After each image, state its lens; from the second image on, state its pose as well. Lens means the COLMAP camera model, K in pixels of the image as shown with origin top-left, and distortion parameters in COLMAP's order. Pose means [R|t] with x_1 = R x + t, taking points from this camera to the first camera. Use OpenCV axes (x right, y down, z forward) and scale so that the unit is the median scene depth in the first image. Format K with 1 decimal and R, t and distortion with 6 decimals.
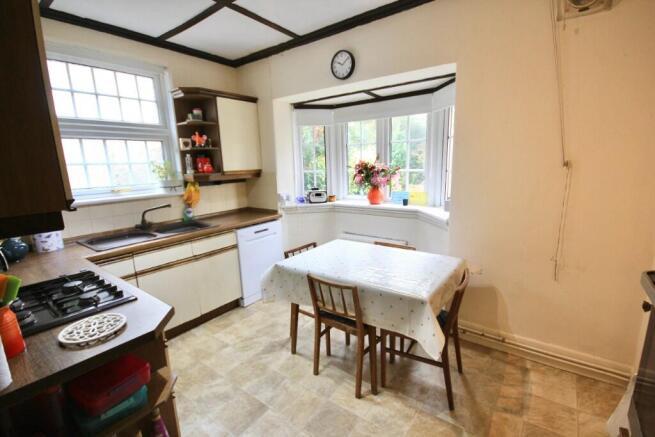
lens RADIAL K [[301.7, 0, 331.7], [0, 301.7, 220.4], [0, 0, 1]] dist [0.000220, -0.000085]
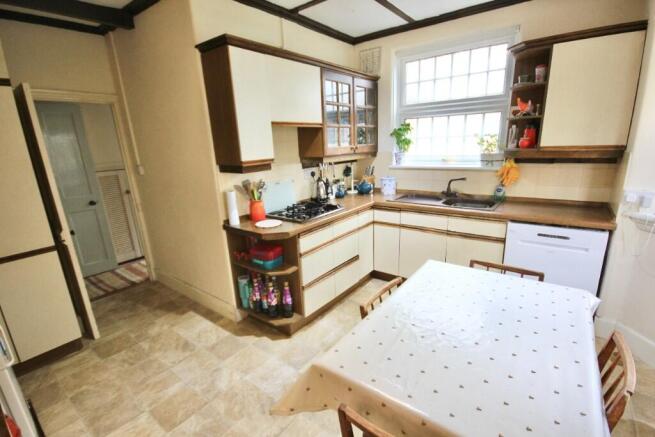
lens RADIAL K [[301.7, 0, 332.2], [0, 301.7, 219.4], [0, 0, 1]] dist [0.000220, -0.000085]
pose [[0.008721, 0.273617, -0.961799, 0.463885], [-0.165092, 0.949031, 0.268487, -0.115382], [0.986240, 0.156444, 0.053448, 0.510300]]
